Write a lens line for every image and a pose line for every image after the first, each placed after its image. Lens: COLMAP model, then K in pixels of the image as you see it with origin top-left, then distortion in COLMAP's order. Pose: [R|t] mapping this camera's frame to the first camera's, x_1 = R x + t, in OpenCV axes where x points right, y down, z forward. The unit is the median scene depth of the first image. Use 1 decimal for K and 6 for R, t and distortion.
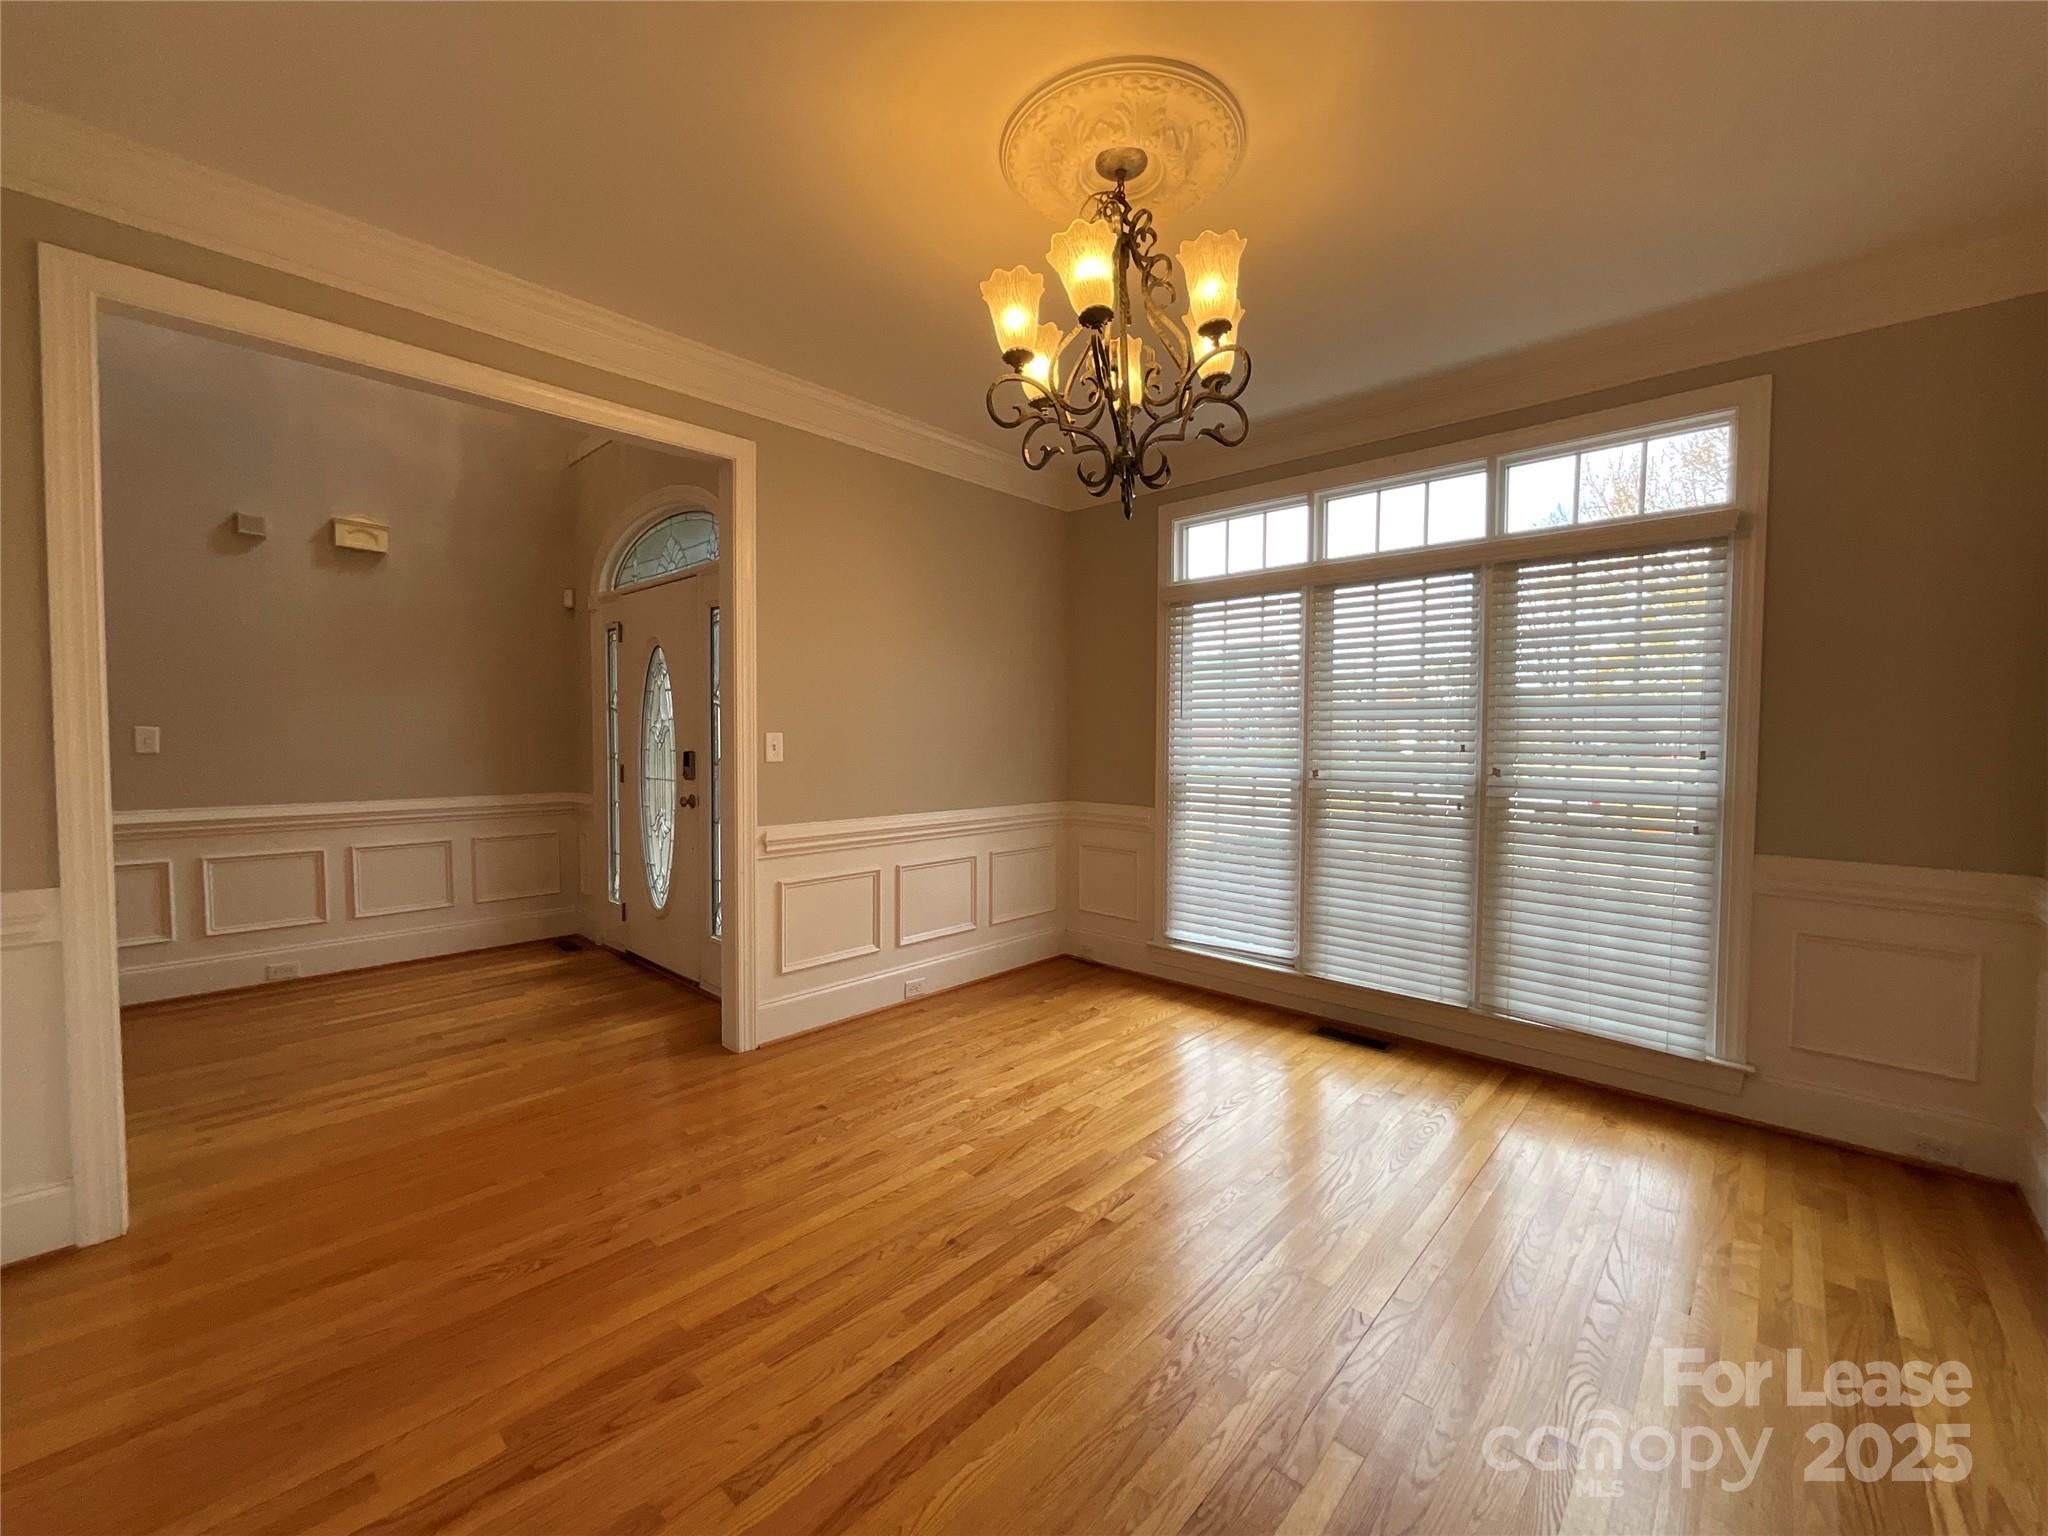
lens RADIAL K [[829.6, 0, 1027.5], [0, 829.6, 769.2], [0, 0, 1]] dist [-0.000301, -0.000154]
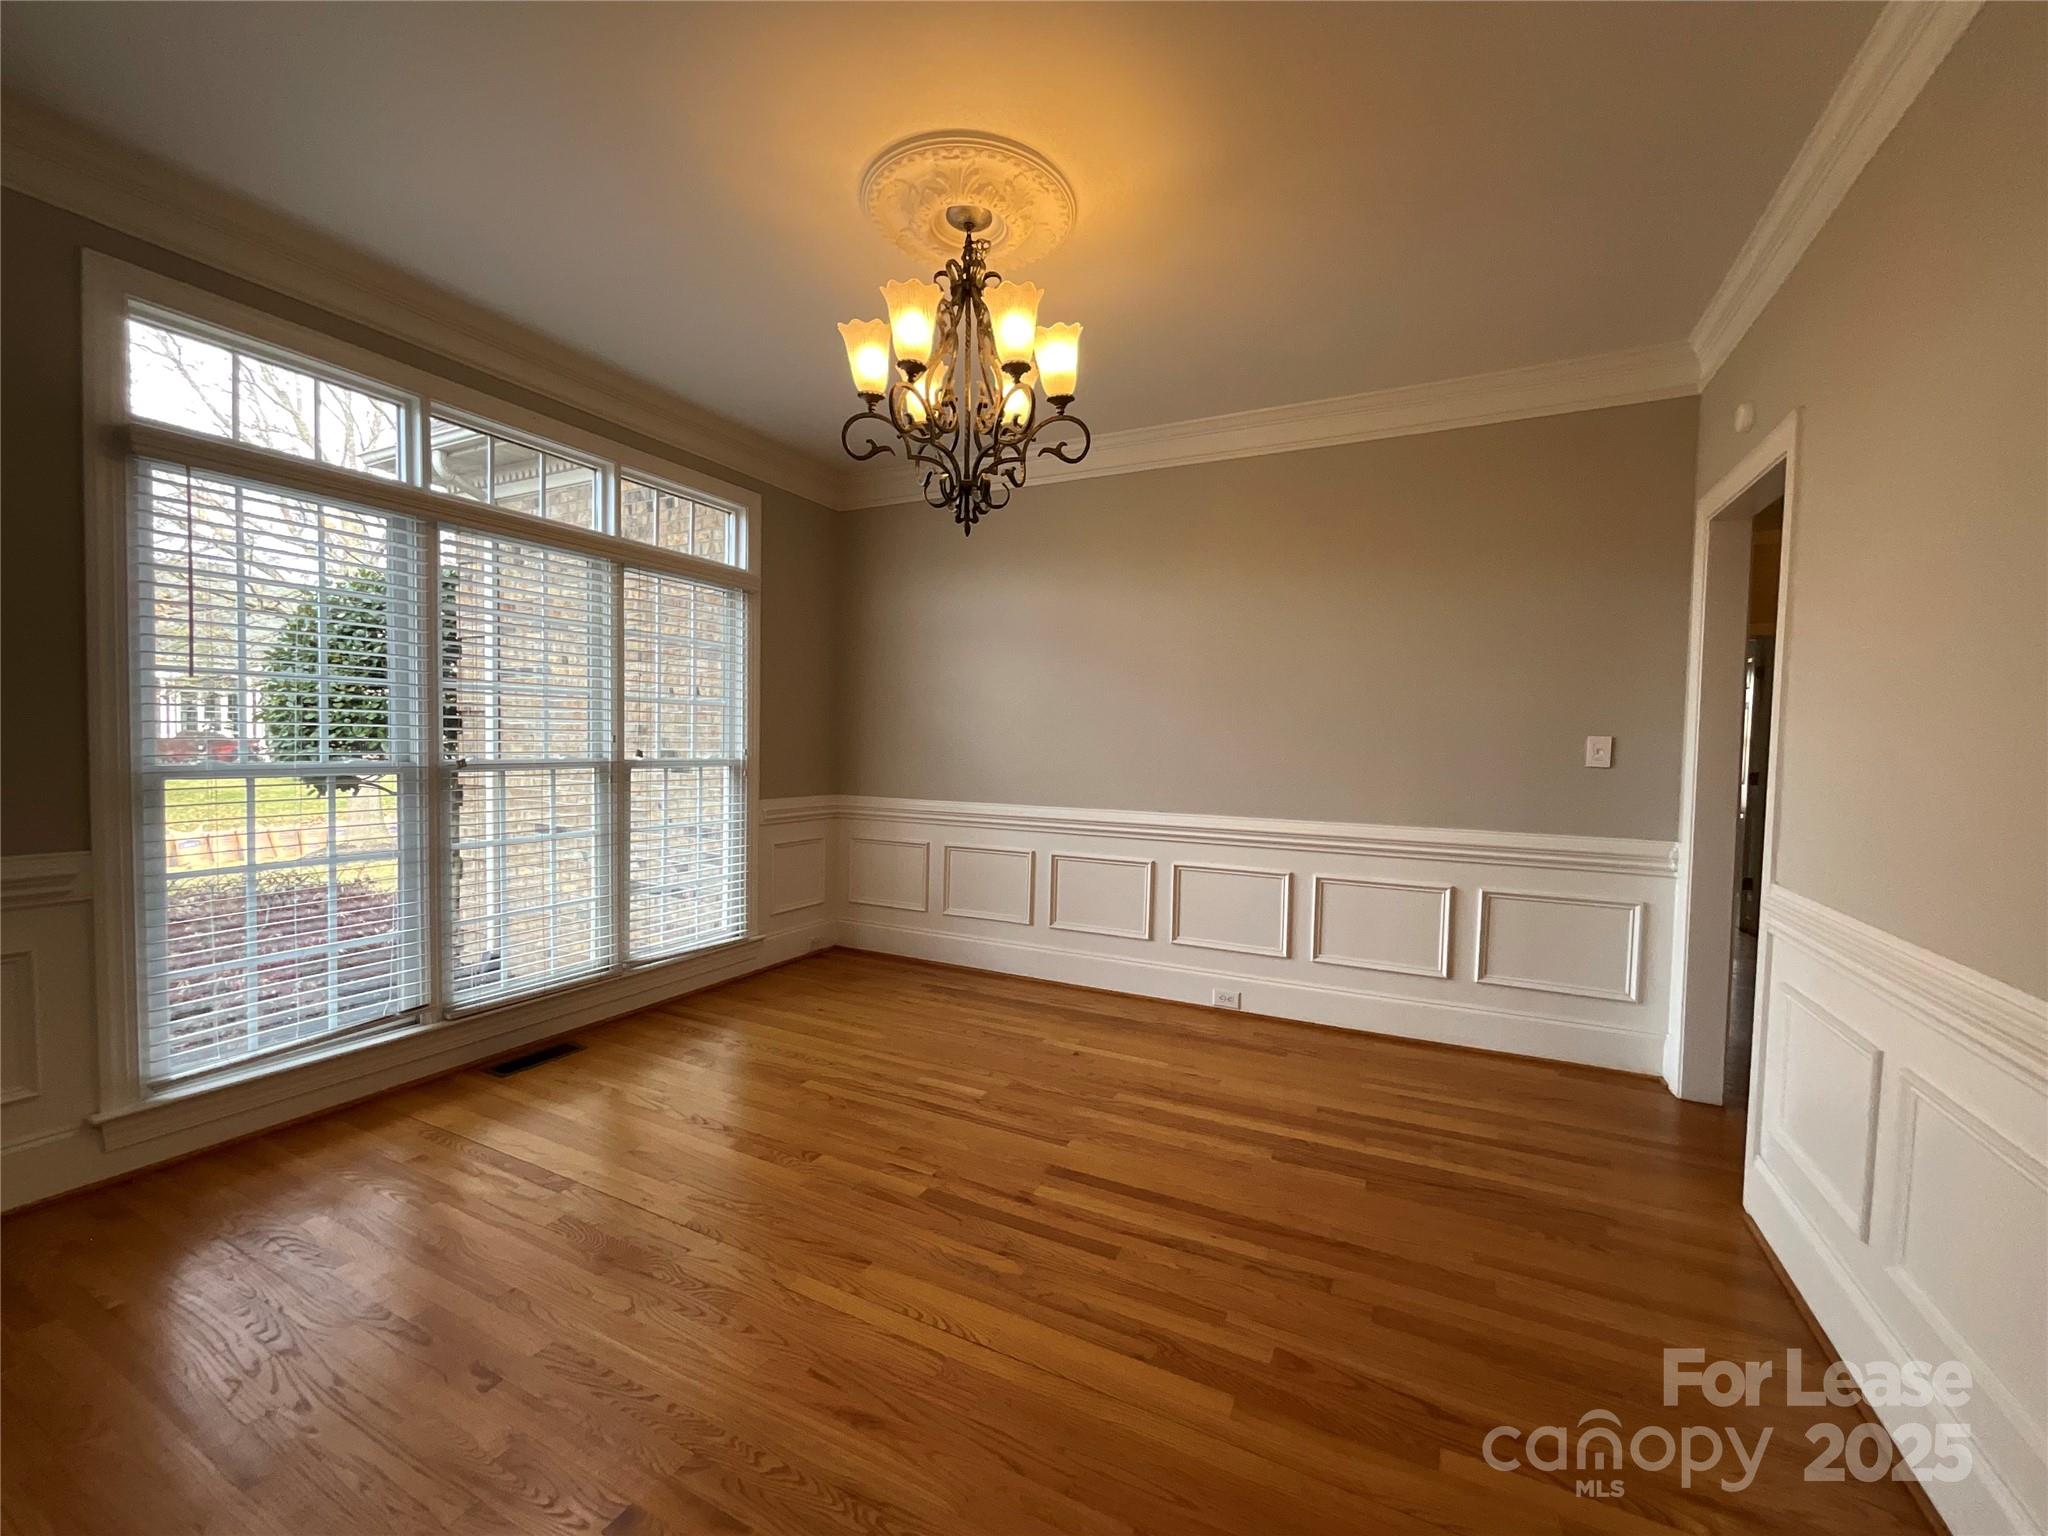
lens RADIAL K [[829.6, 0, 1027.5], [0, 829.6, 769.2], [0, 0, 1]] dist [-0.000301, -0.000154]
pose [[-0.270390, -0.052292, 0.961330, -0.851909], [0.011569, 0.998275, 0.057556, -0.043475], [-0.962681, 0.026684, -0.269319, 1.038074]]
